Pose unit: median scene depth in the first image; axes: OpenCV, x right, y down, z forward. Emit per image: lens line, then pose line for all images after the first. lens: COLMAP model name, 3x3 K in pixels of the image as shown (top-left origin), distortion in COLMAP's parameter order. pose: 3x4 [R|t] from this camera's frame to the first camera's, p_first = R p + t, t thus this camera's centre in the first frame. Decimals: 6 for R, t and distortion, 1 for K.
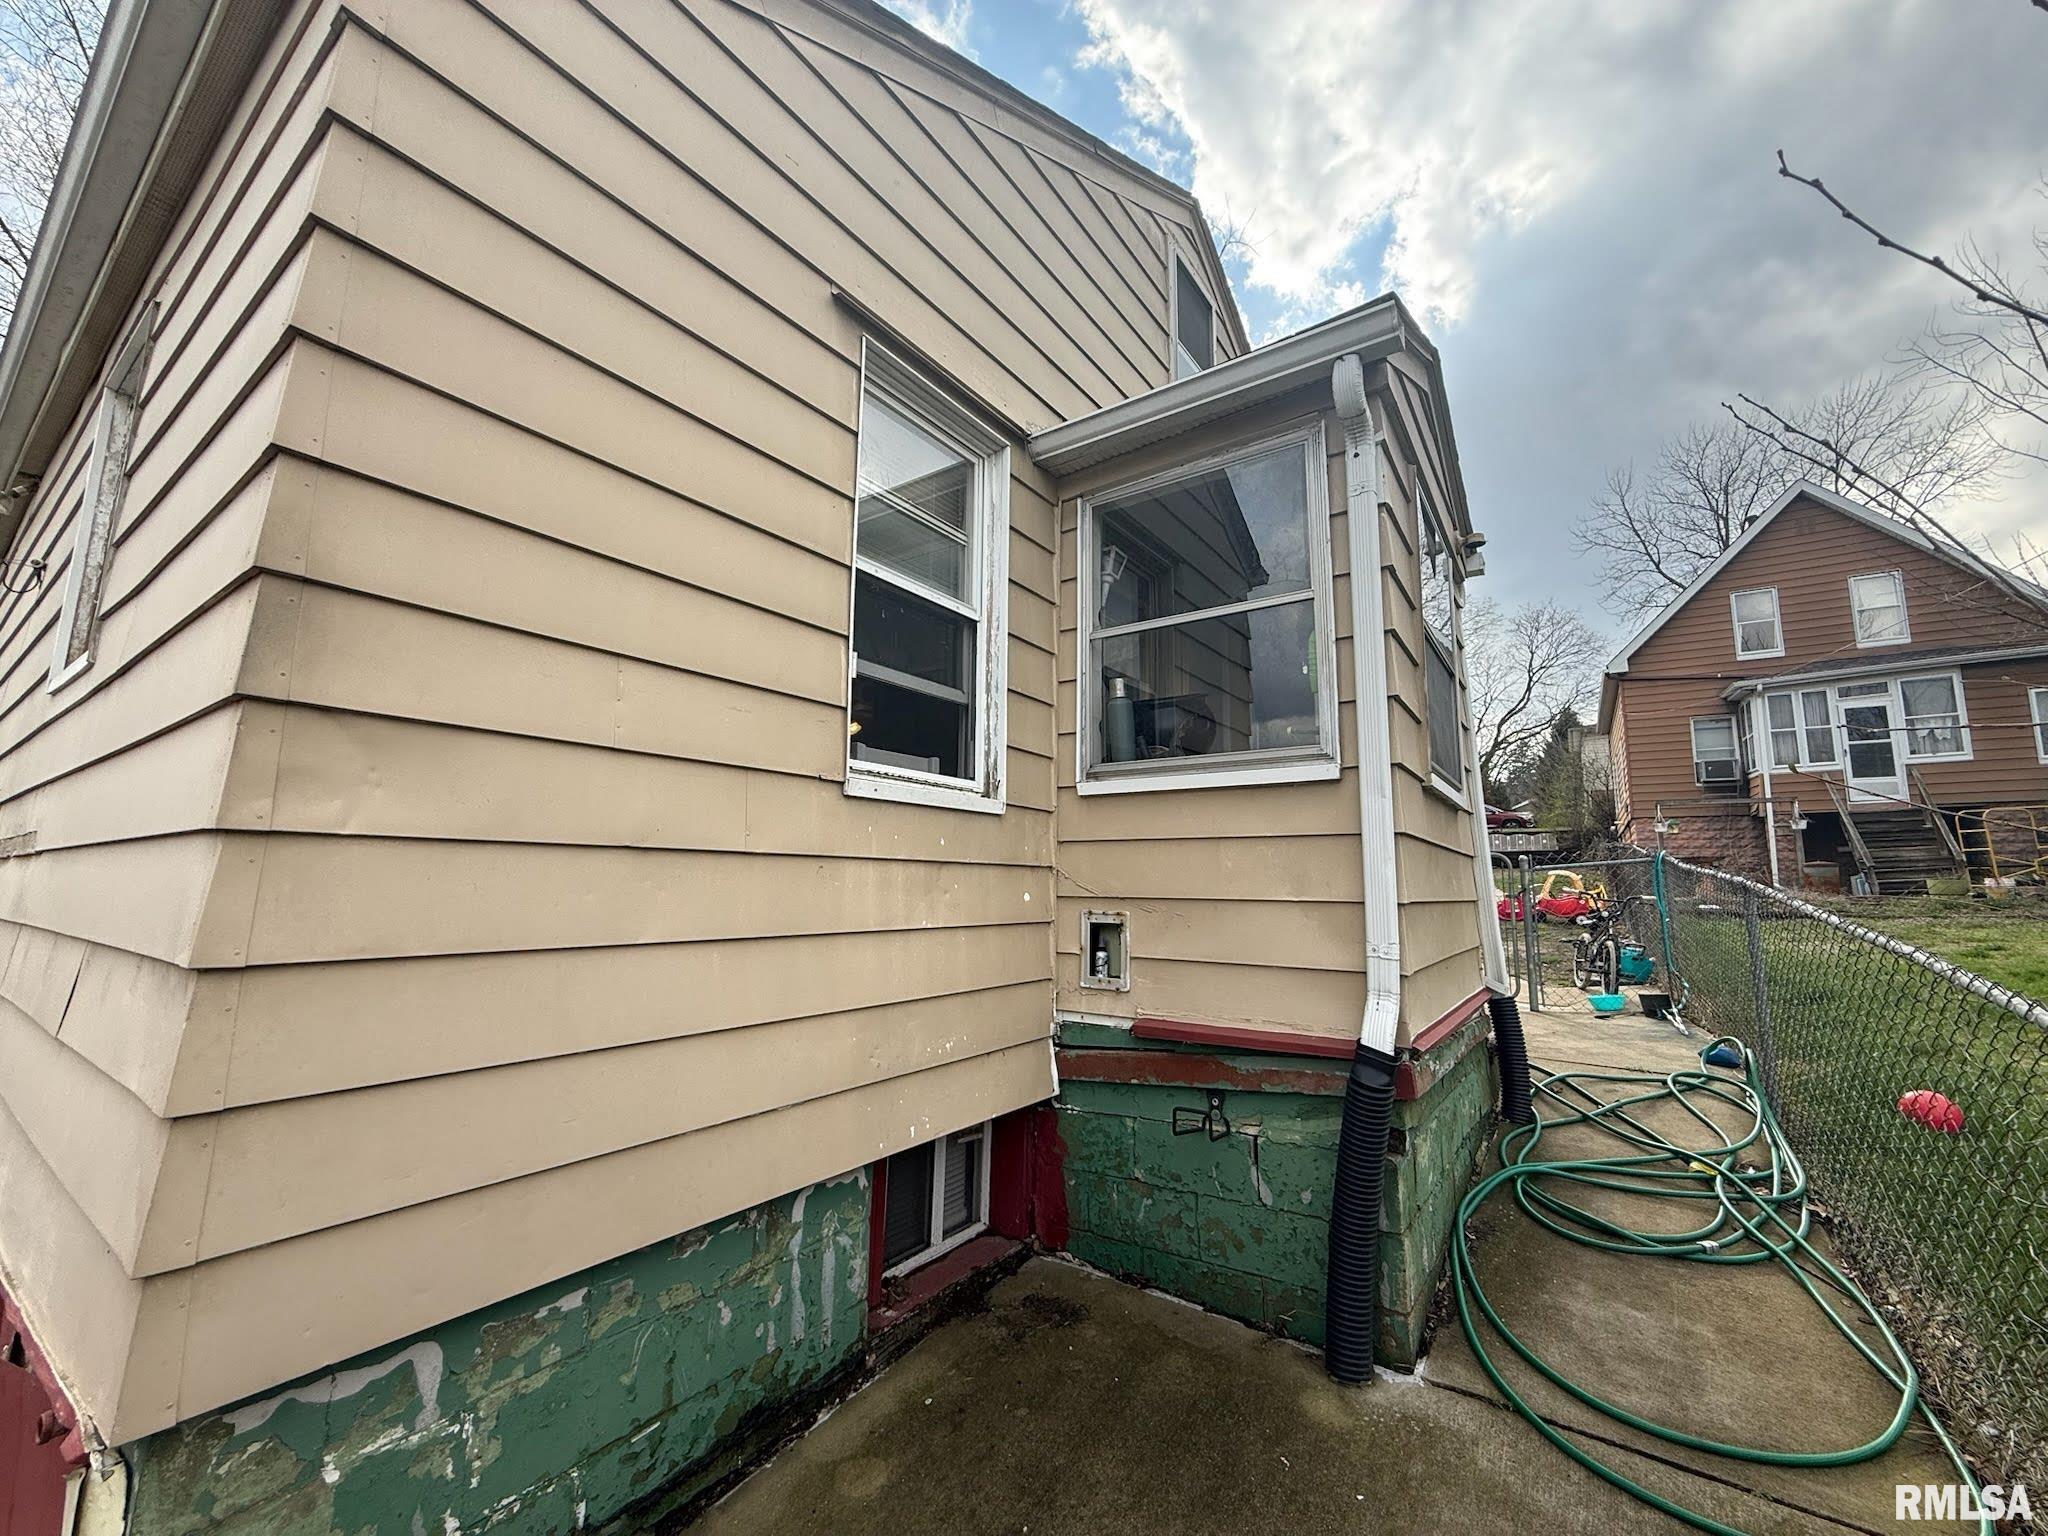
lens RADIAL K [[811.1, 0, 1024.0], [0, 811.1, 768.0], [0, 0, 1]] dist [-0.000169, -0.000110]
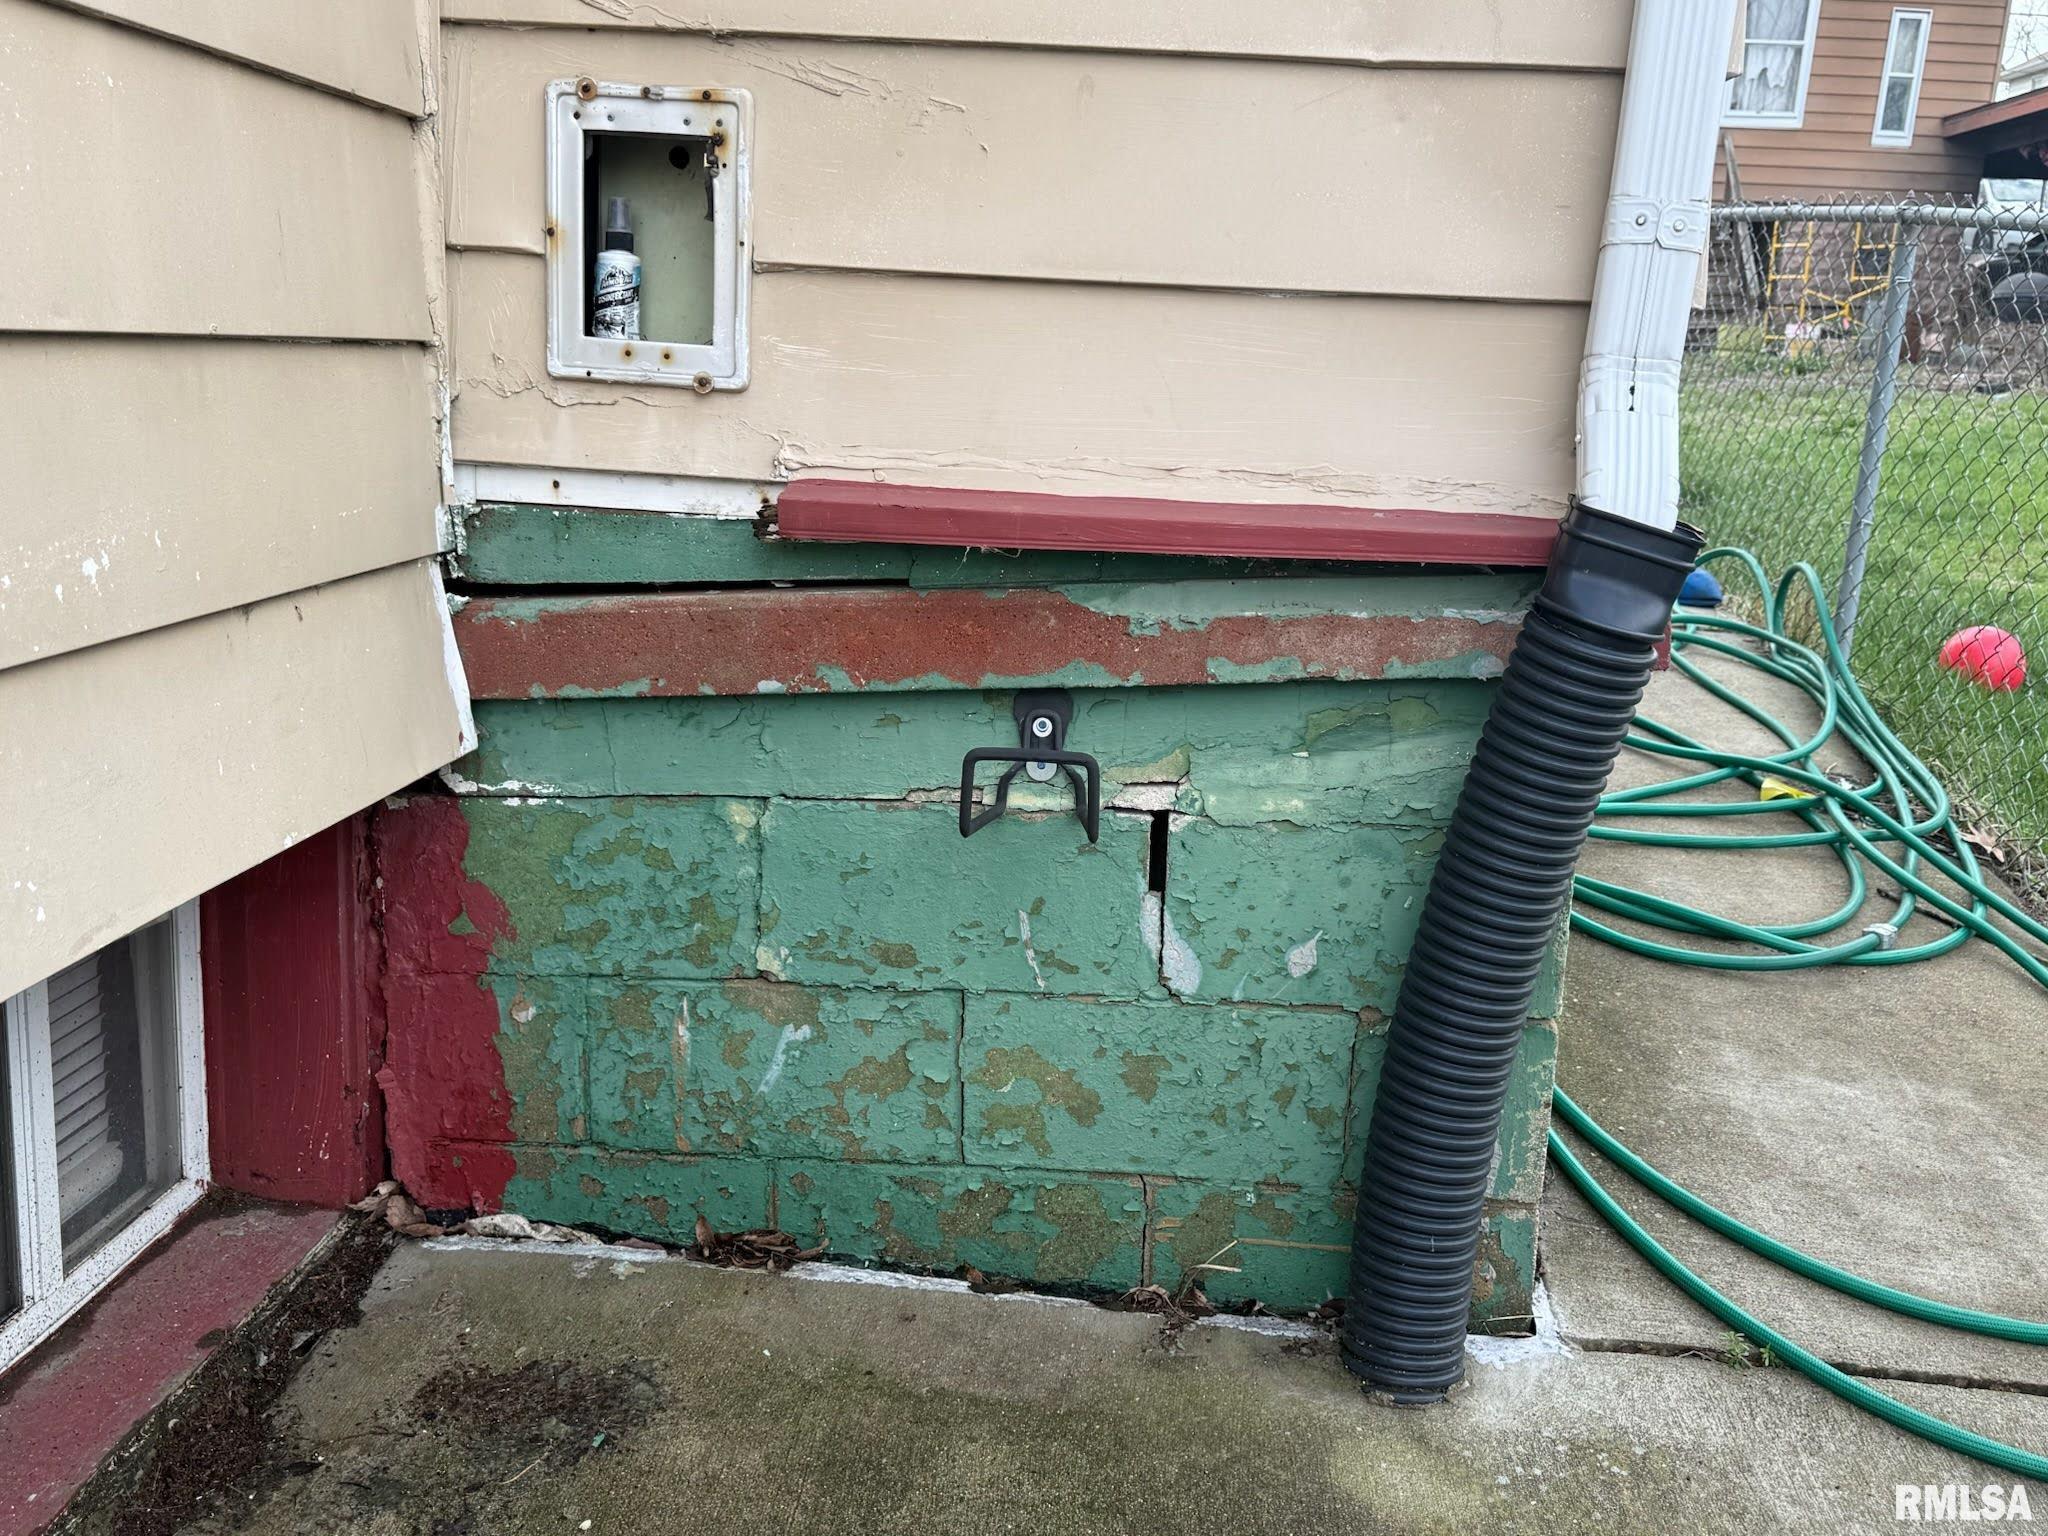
lens RADIAL K [[1752.8, 0, 1024.0], [0, 1752.8, 768.0], [0, 0, 1]] dist [0.151347, -0.289166]
pose [[0.861735, -0.084295, 0.500307, -0.114164], [-0.113425, 0.929136, 0.351910, 0.182528], [-0.494517, -0.360001, 0.791108, 0.446290]]
